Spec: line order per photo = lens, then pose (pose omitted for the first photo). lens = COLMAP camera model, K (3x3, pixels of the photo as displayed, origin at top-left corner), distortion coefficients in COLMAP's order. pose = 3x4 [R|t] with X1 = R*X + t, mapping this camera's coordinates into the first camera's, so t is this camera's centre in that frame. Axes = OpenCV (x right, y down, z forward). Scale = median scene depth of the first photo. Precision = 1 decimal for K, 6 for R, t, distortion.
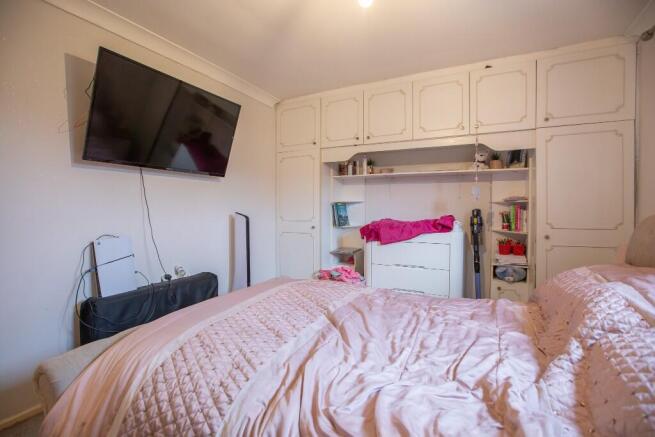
lens RADIAL K [[319.2, 0, 331.5], [0, 319.2, 205.7], [0, 0, 1]] dist [-0.035319, 0.002073]
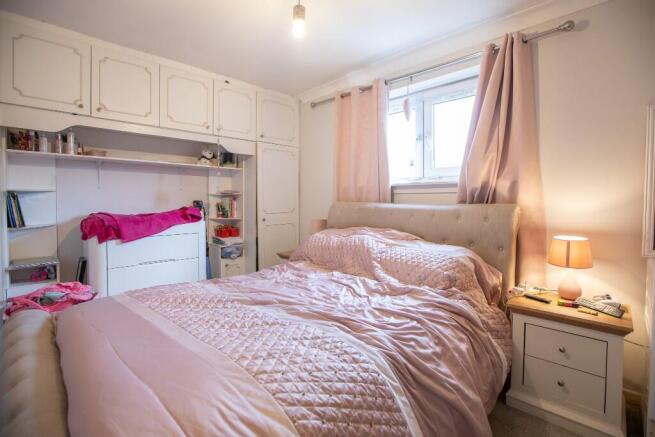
lens RADIAL K [[319.2, 0, 331.5], [0, 319.2, 205.7], [0, 0, 1]] dist [-0.035319, 0.002073]
pose [[0.266400, -0.018282, 0.963689, -0.514675], [-0.005092, 0.999779, 0.020375, 0.004719], [-0.963849, -0.010335, 0.266248, 0.261089]]
